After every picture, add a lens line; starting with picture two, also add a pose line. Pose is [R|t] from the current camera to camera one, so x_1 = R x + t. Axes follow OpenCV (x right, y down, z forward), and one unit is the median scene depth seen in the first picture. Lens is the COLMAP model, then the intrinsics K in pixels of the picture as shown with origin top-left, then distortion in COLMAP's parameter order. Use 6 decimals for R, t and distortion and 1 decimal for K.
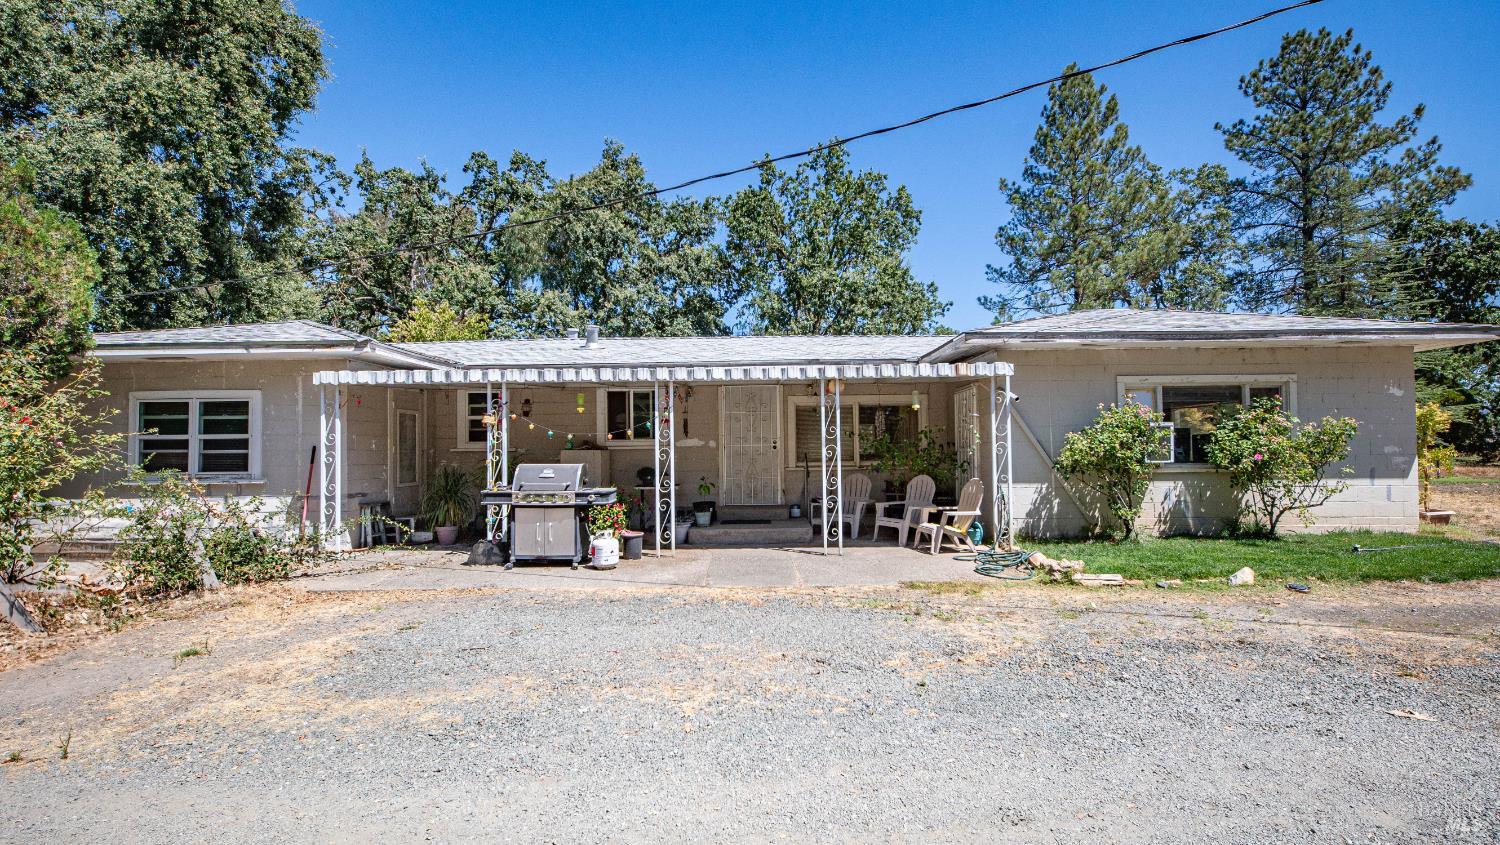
lens RADIAL K [[672.2, 0, 748.1], [0, 672.2, 431.9], [0, 0, 1]] dist [0.009350, -0.006360]
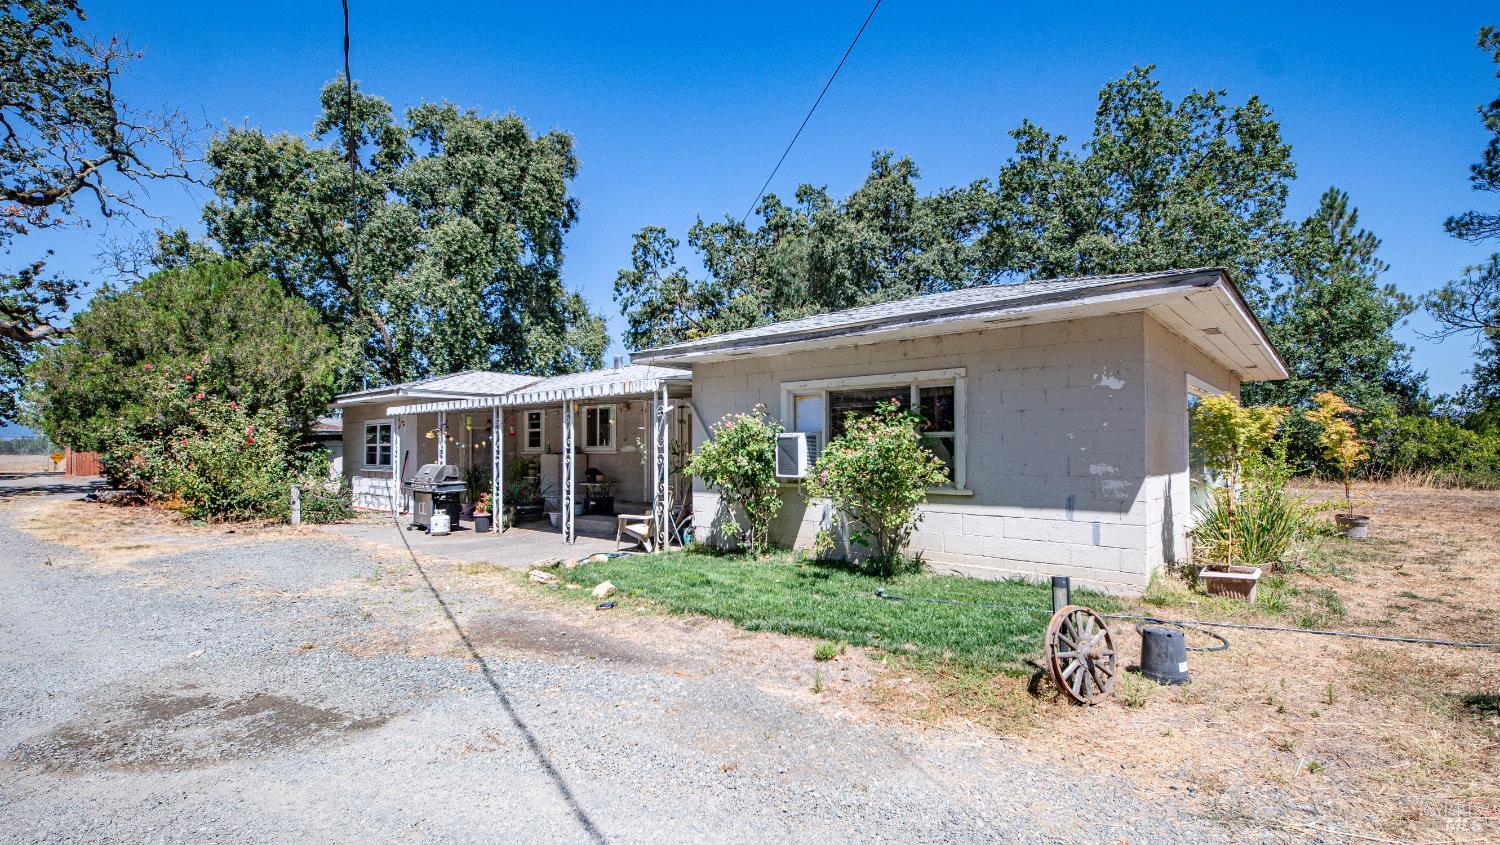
lens RADIAL K [[672.2, 0, 744.1], [0, 672.2, 438.7], [0, 0, 1]] dist [0.009350, -0.006360]
pose [[0.761818, -0.002227, -0.647787, 0.371239], [0.012829, 0.999850, 0.011651, -0.005627], [0.647664, -0.017186, 0.761732, 0.084670]]
